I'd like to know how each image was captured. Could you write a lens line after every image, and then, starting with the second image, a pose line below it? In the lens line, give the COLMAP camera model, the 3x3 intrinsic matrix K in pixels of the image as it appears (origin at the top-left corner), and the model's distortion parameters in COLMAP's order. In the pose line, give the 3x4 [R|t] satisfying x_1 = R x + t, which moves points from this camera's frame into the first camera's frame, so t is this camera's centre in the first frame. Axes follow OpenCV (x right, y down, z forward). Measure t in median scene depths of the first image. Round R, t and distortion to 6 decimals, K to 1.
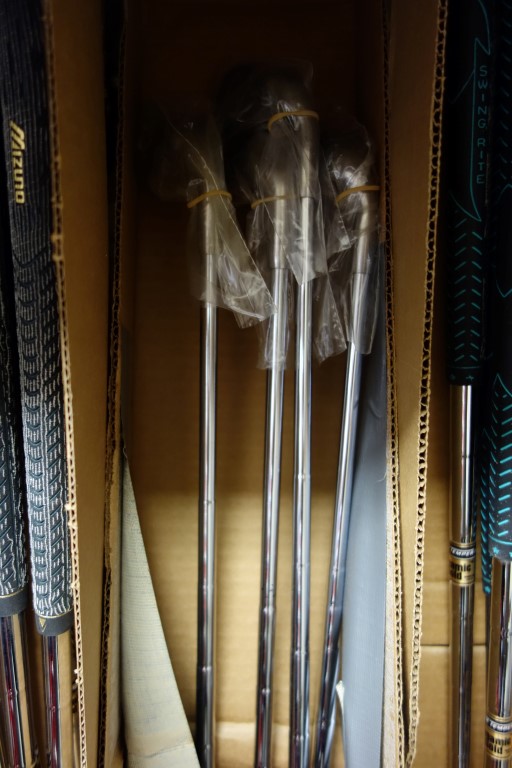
lens RADIAL K [[613.9, 0, 256.0], [0, 613.9, 384.0], [0, 0, 1]] dist [0.035304, 0.001009]
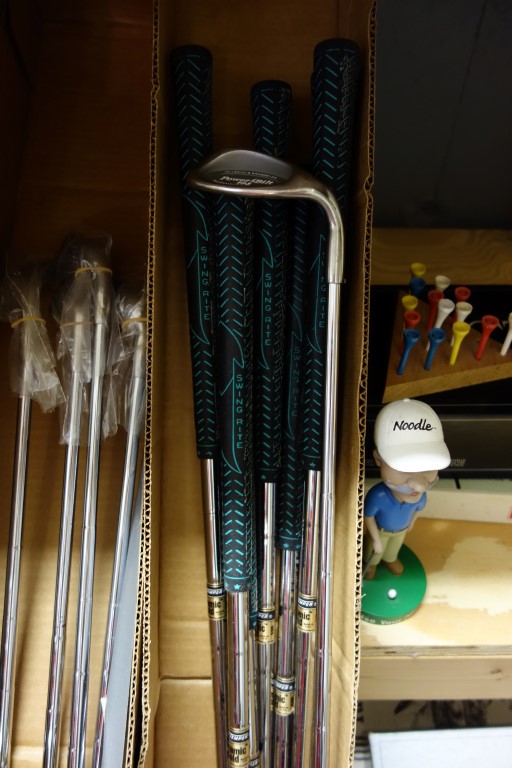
lens RADIAL K [[613.9, 0, 256.0], [0, 613.9, 384.0], [0, 0, 1]] dist [0.035304, 0.001009]
pose [[0.998669, 0.029453, 0.042340, 0.495595], [-0.020858, 0.981419, -0.190741, 0.125968], [-0.047172, 0.189604, 0.980727, -0.497767]]
